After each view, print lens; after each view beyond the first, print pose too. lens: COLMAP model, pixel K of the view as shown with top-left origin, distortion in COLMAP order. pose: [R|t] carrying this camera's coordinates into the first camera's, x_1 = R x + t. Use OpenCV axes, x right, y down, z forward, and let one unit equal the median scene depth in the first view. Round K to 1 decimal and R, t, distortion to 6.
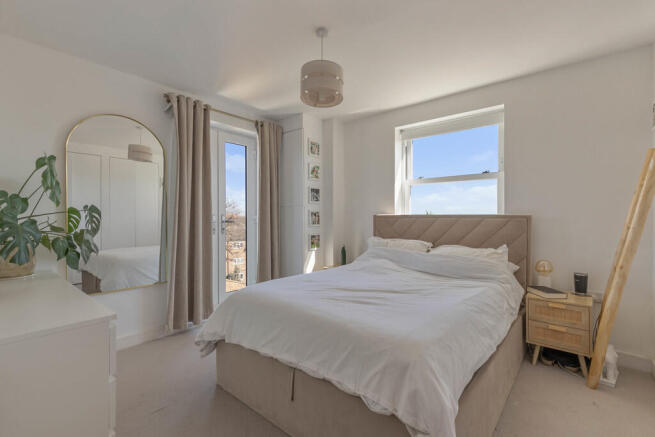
lens RADIAL K [[294.7, 0, 328.2], [0, 294.7, 219.1], [0, 0, 1]] dist [0.015957, -0.001139]
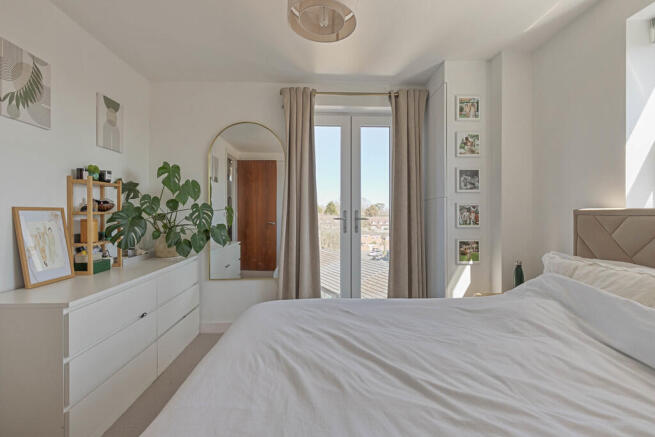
lens RADIAL K [[308.8, 0, 328.7], [0, 308.8, 214.1], [0, 0, 1]] dist [0.001323, 0.000949]
pose [[0.678741, 0.001241, -0.734377, 0.248782], [-0.004099, 0.999989, -0.002099, -0.003277], [0.734366, 0.004435, 0.678739, 0.313706]]
